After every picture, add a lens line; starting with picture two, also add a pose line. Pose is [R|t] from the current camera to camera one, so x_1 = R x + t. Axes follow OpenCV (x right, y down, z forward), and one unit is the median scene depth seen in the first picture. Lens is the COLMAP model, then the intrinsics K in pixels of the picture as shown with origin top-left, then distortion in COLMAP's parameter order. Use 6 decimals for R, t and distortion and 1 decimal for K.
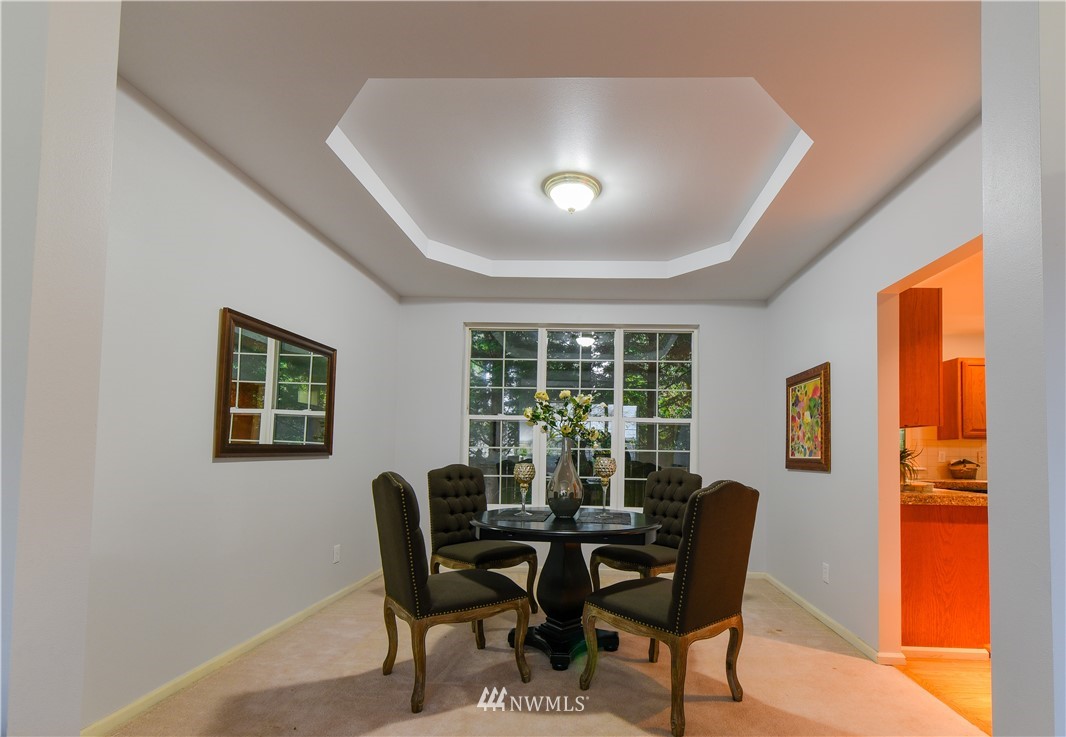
lens RADIAL K [[507.3, 0, 578.6], [0, 507.3, 433.5], [0, 0, 1]] dist [0.036409, 0.000029]
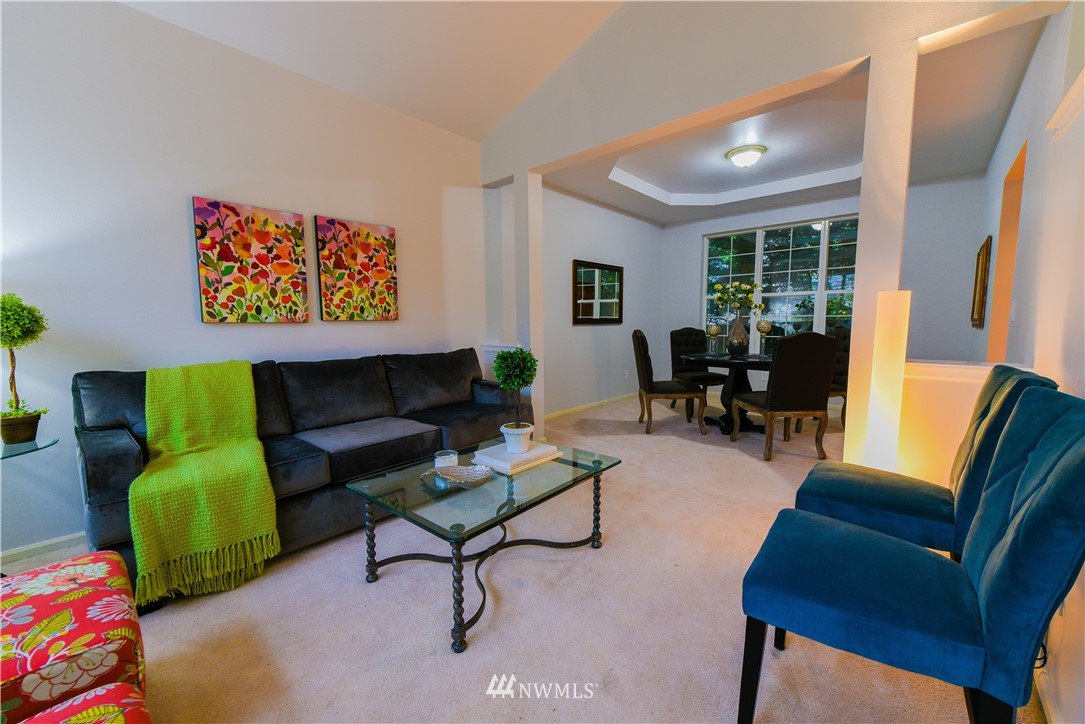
lens RADIAL K [[426.7, 0, 542.5], [0, 426.7, 362.0], [0, 0, 1]] dist [0.000198, 0.000003]
pose [[0.768434, 0.036419, -0.638892, 0.305797], [0.041801, 0.993390, 0.106903, 0.003039], [0.638562, -0.108854, 0.761833, -0.410660]]
